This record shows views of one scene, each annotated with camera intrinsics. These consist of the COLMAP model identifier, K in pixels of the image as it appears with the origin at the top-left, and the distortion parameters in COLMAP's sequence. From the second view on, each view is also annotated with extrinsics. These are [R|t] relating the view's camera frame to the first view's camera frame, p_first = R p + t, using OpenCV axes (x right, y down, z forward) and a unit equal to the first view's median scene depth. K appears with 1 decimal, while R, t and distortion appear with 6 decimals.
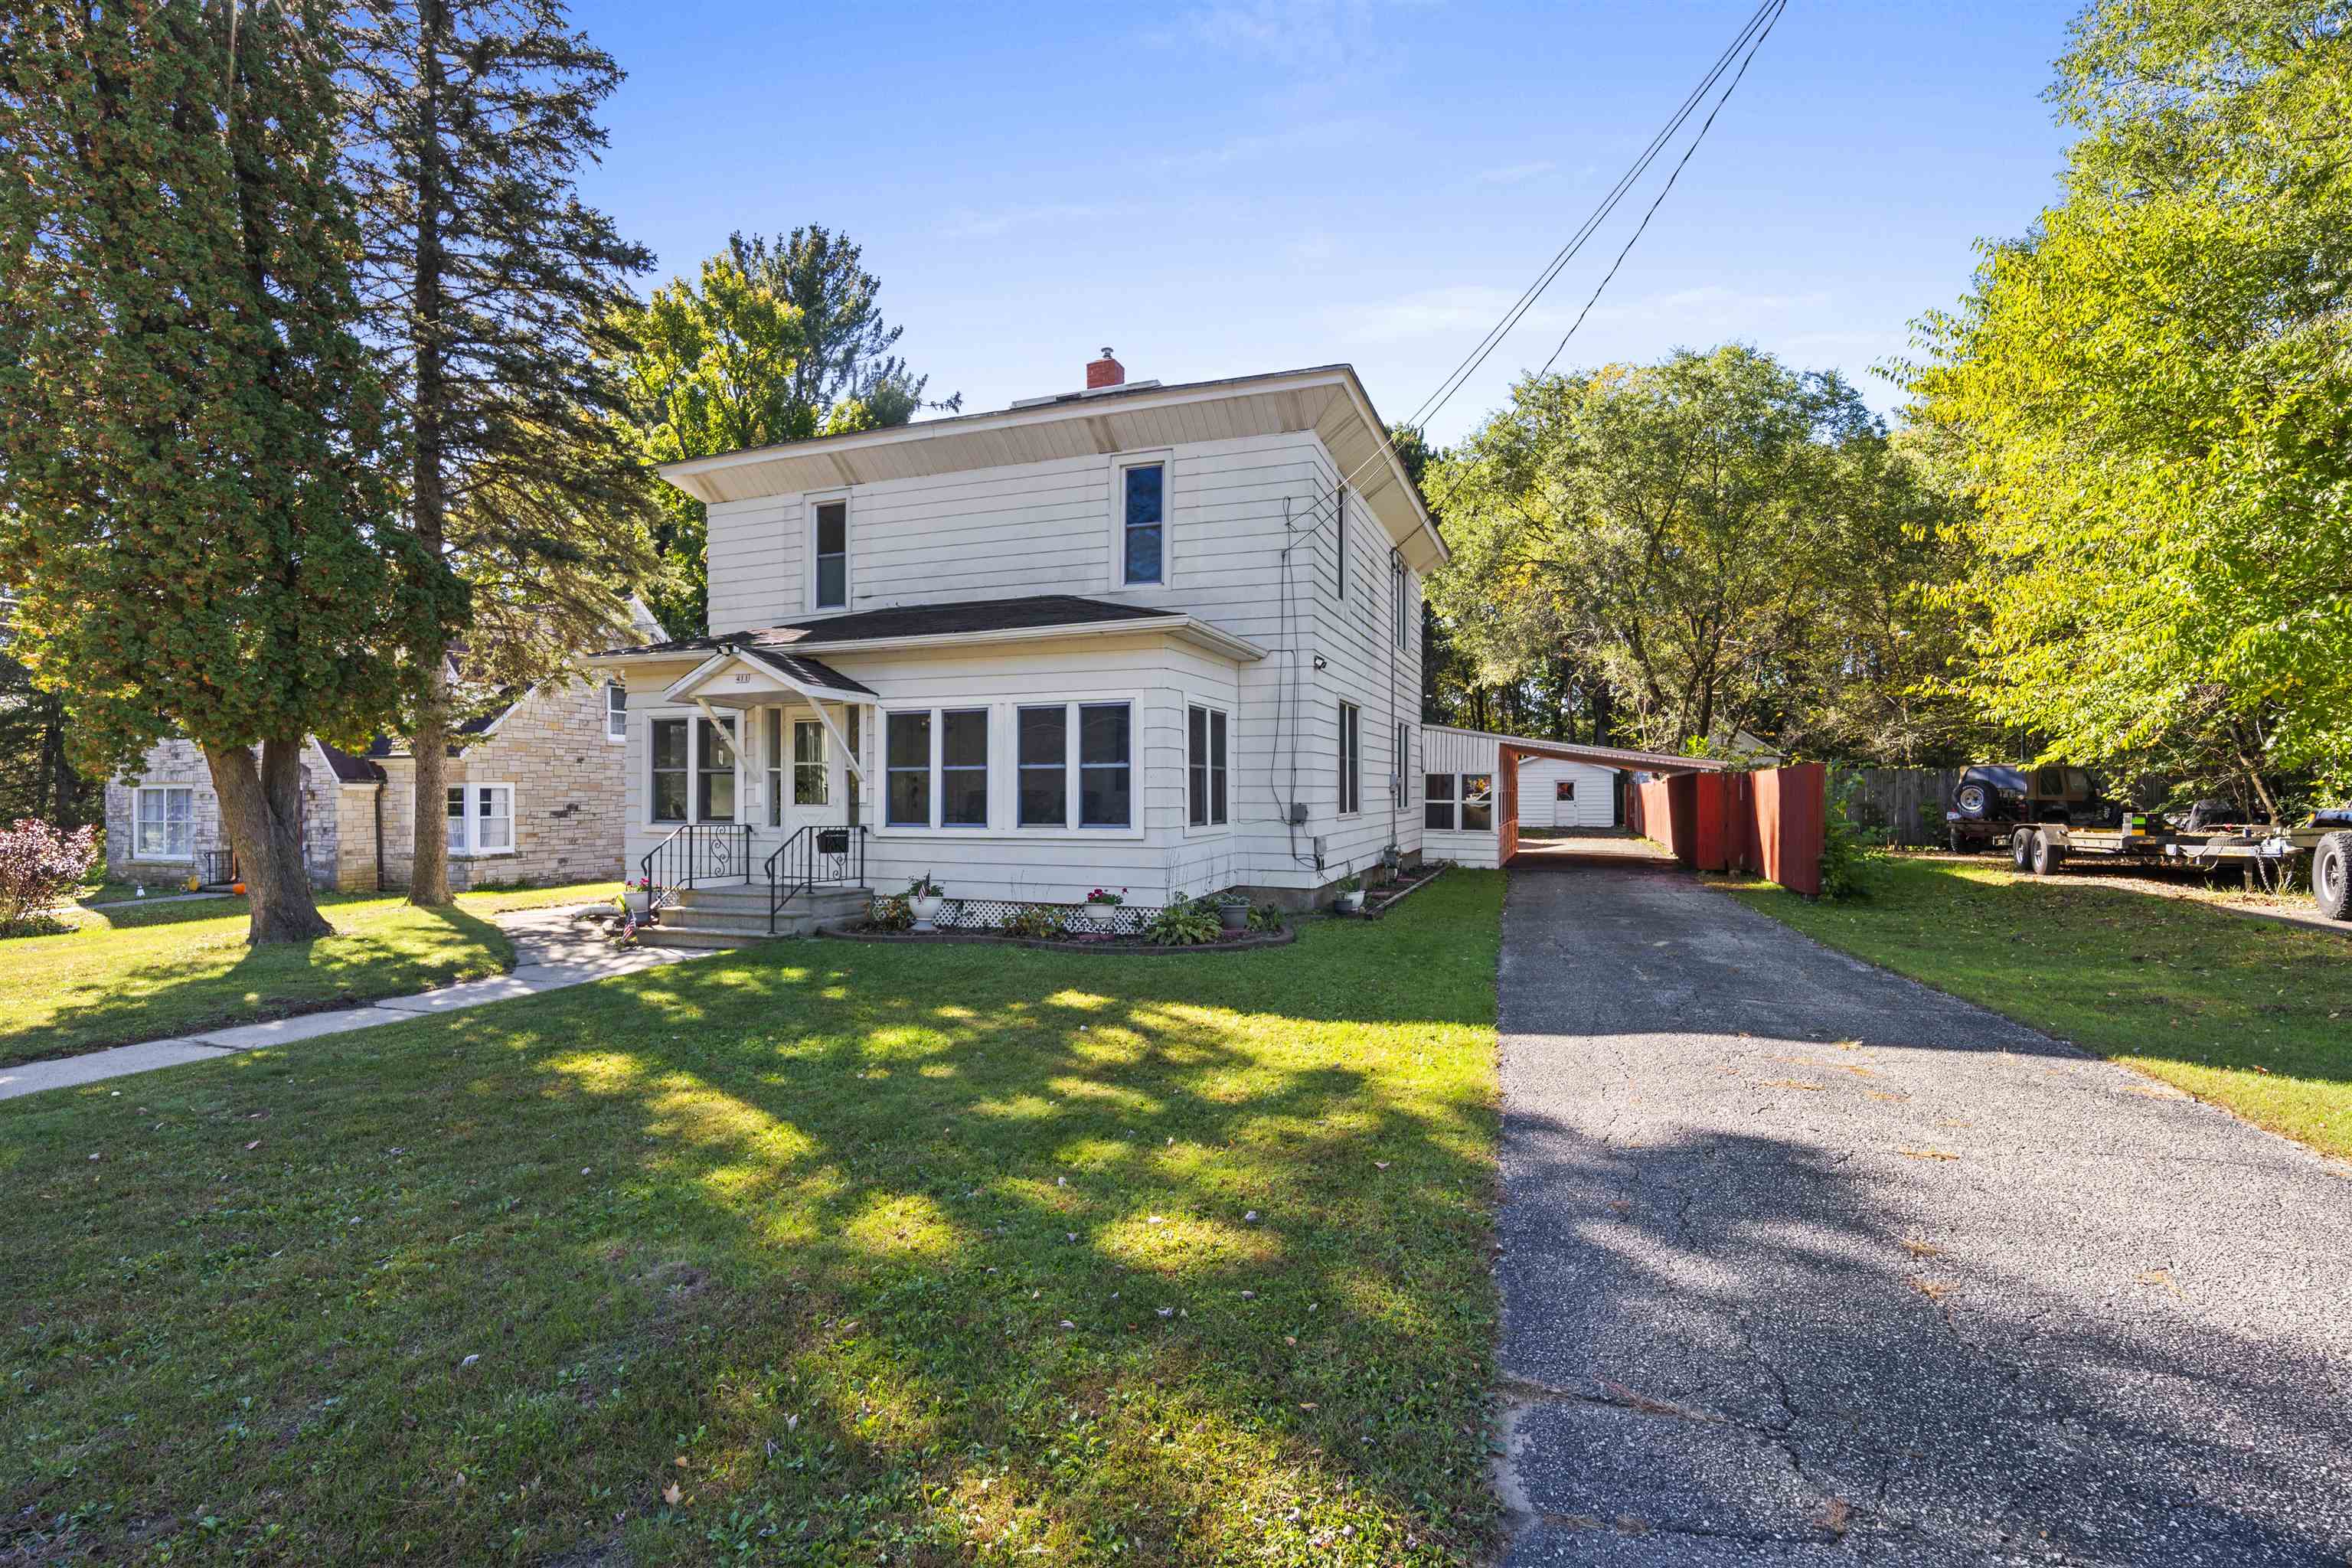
lens RADIAL K [[1016.8, 0, 1168.6], [0, 1016.8, 786.5], [0, 0, 1]] dist [-0.001550, -0.000784]
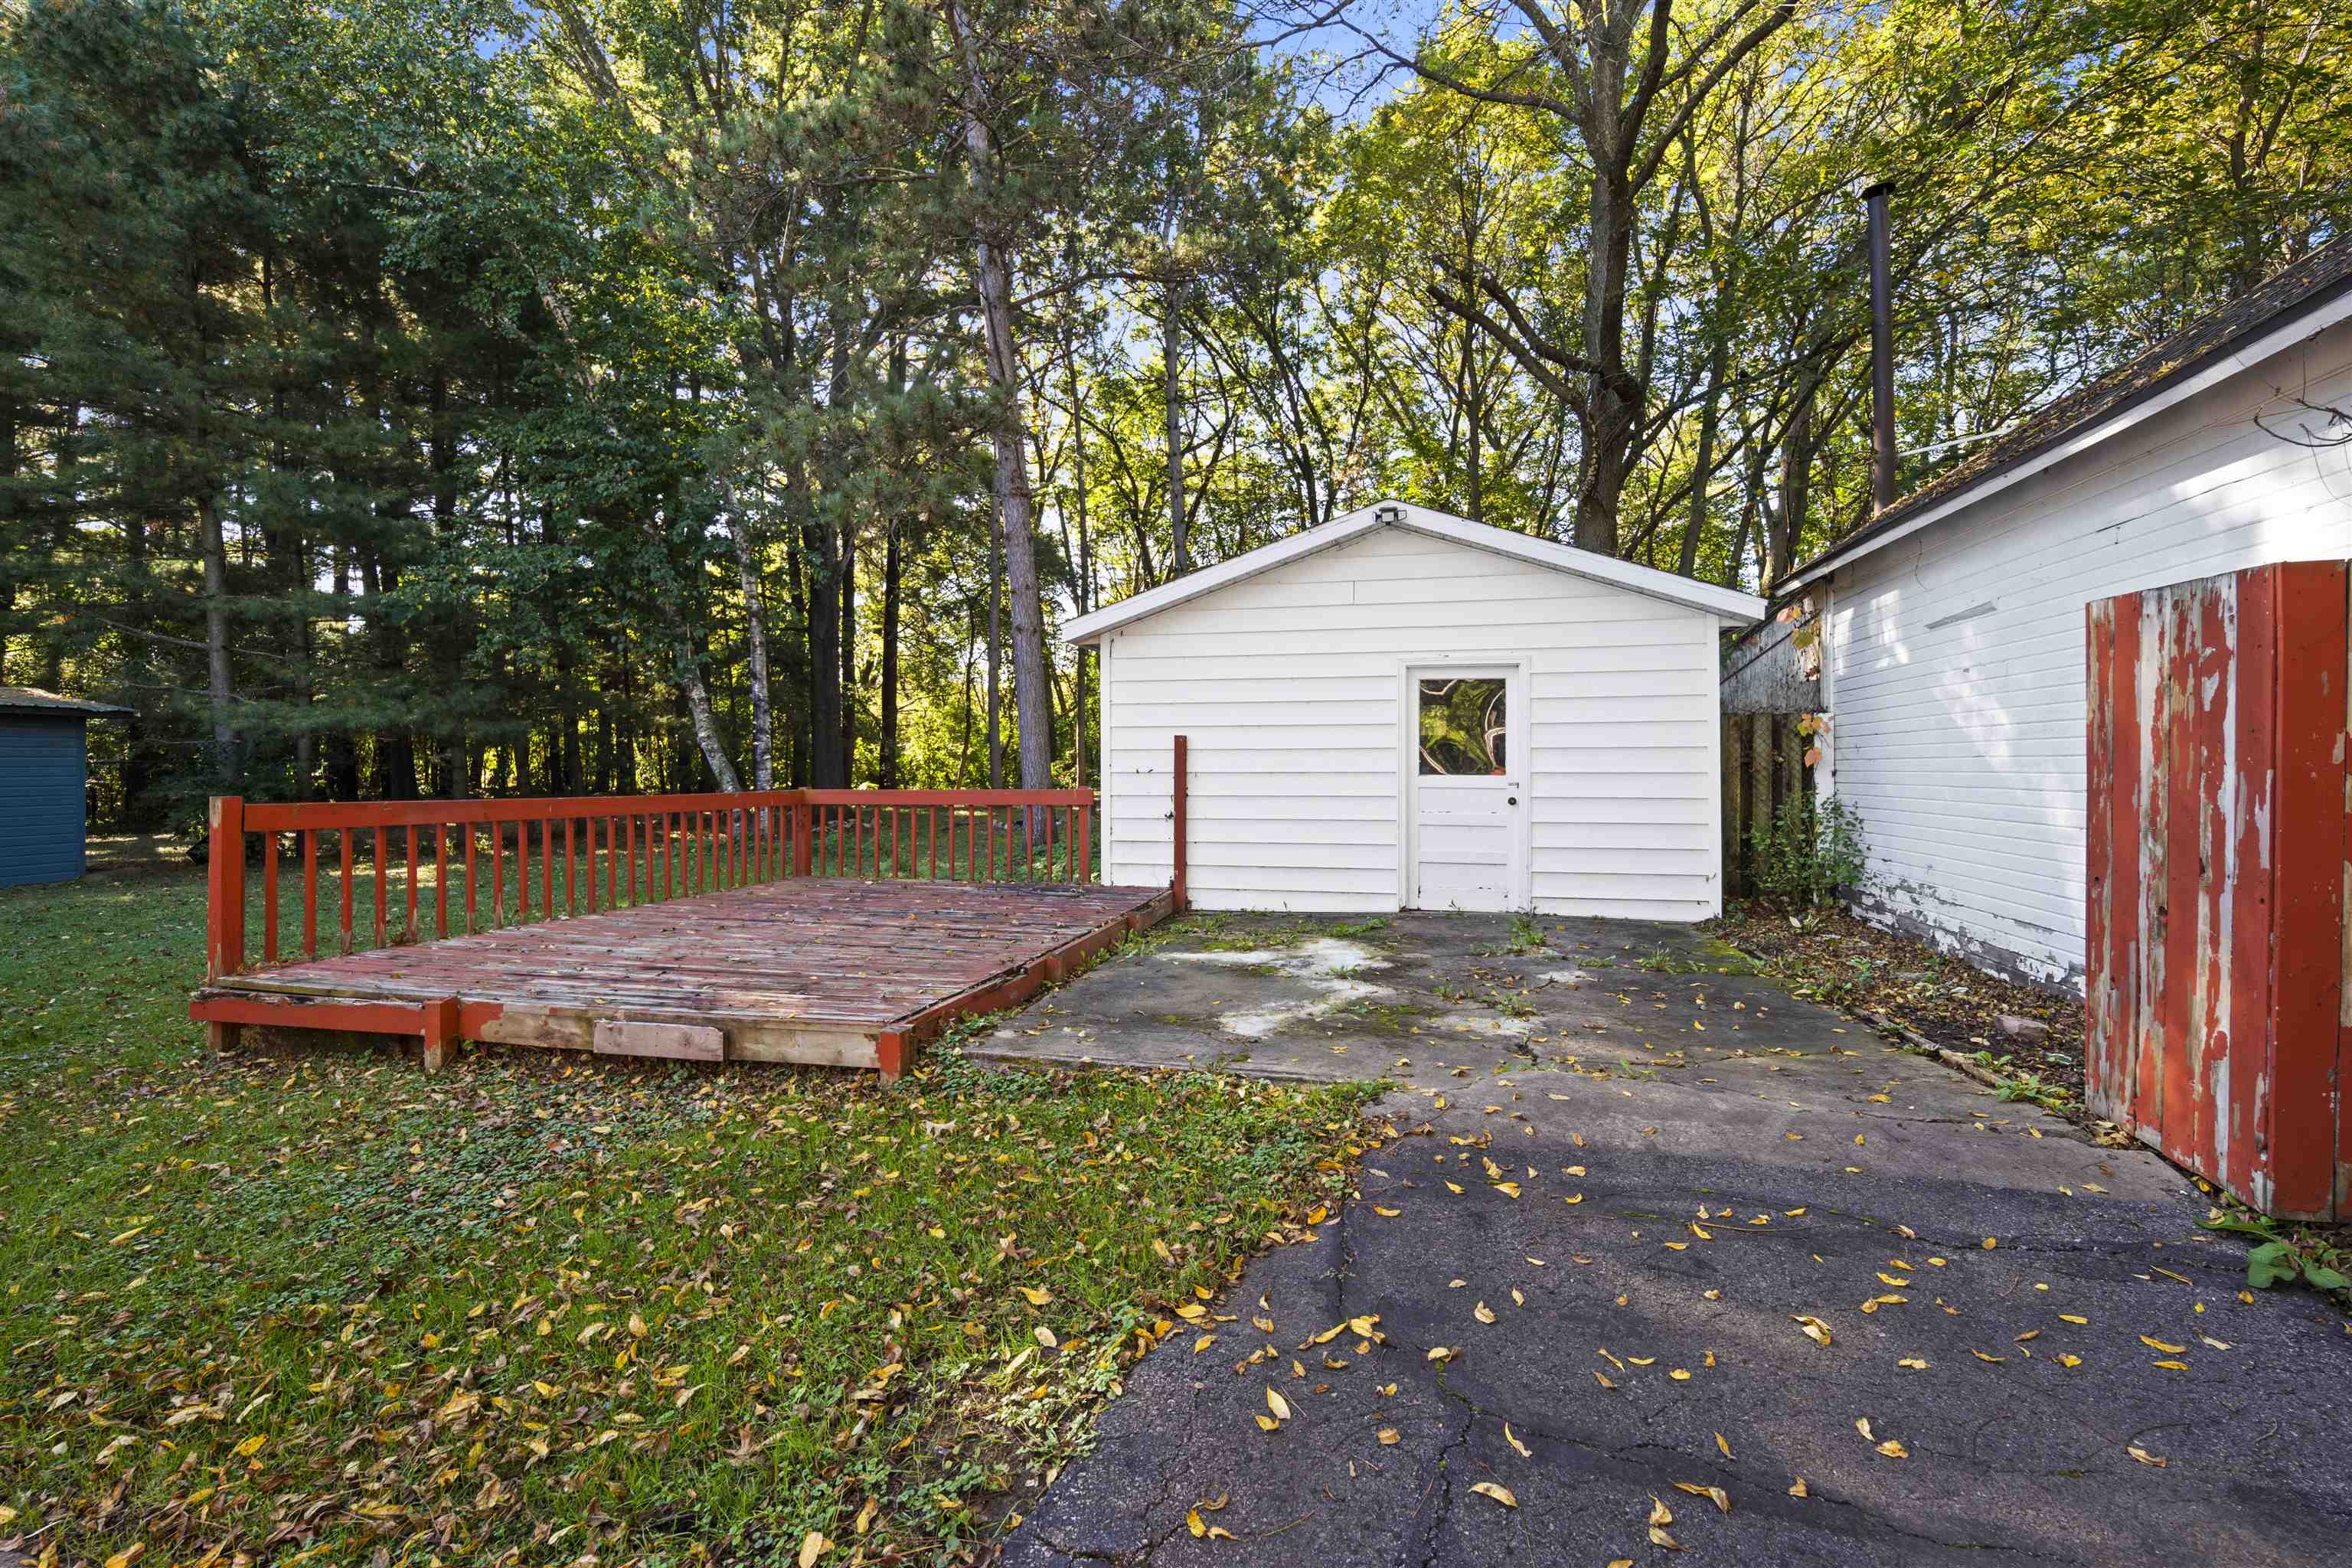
lens RADIAL K [[1016.8, 0, 1168.6], [0, 1016.8, 786.5], [0, 0, 1]] dist [-0.001550, -0.000784]
pose [[0.996487, 0.000343, 0.083748, 0.714701], [-0.002887, 0.999538, 0.030264, 0.024112], [-0.083699, -0.030399, 0.996027, 1.821094]]
